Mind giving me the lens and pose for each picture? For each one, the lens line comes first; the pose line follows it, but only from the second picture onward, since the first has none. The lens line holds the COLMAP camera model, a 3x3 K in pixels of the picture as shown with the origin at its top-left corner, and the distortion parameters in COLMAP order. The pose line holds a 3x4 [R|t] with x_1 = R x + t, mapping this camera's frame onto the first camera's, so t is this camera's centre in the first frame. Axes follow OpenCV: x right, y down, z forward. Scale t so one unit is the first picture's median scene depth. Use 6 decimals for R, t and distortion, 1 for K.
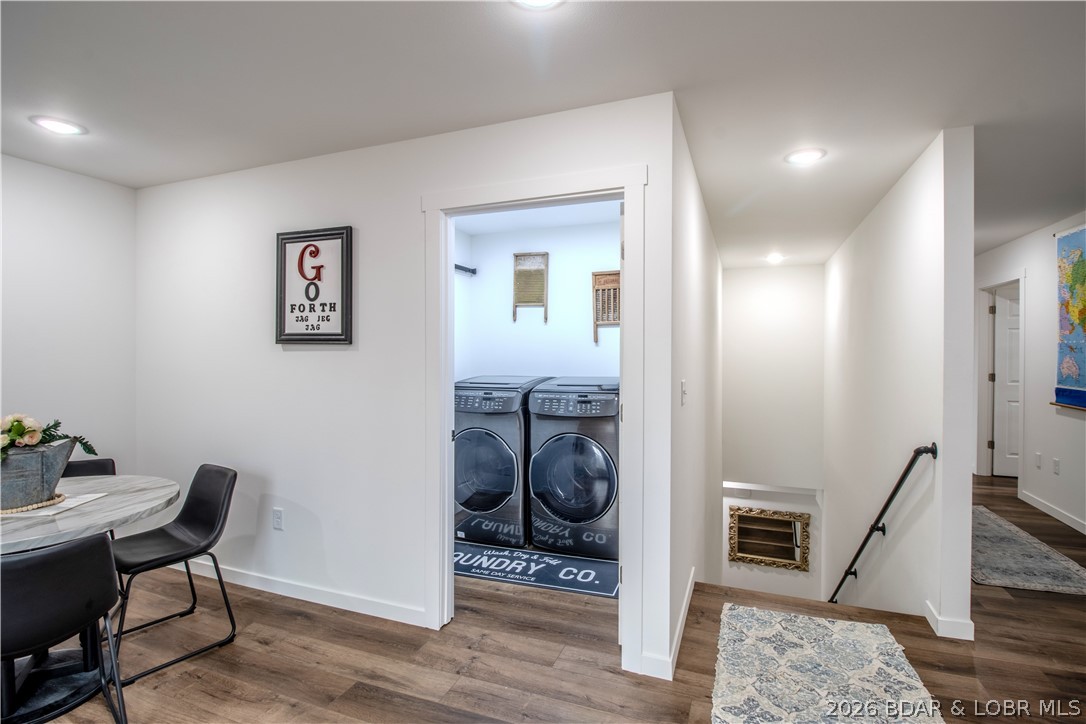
lens RADIAL K [[509.0, 0, 544.4], [0, 509.0, 357.1], [0, 0, 1]] dist [-0.007461, -0.007415]
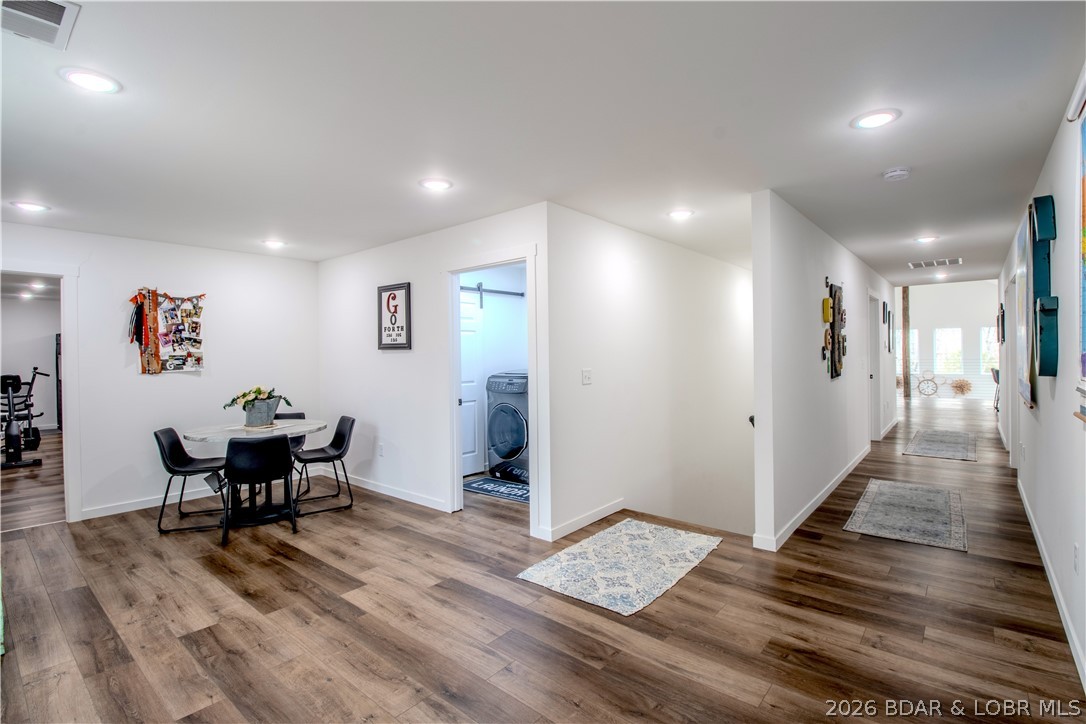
lens RADIAL K [[509.0, 0, 547.2], [0, 509.0, 359.4], [0, 0, 1]] dist [-0.007461, -0.007415]
pose [[0.946762, -0.007089, -0.321856, 0.636719], [0.009761, 0.999930, 0.006688, 0.001549], [0.321786, -0.009473, 0.946765, -0.514372]]
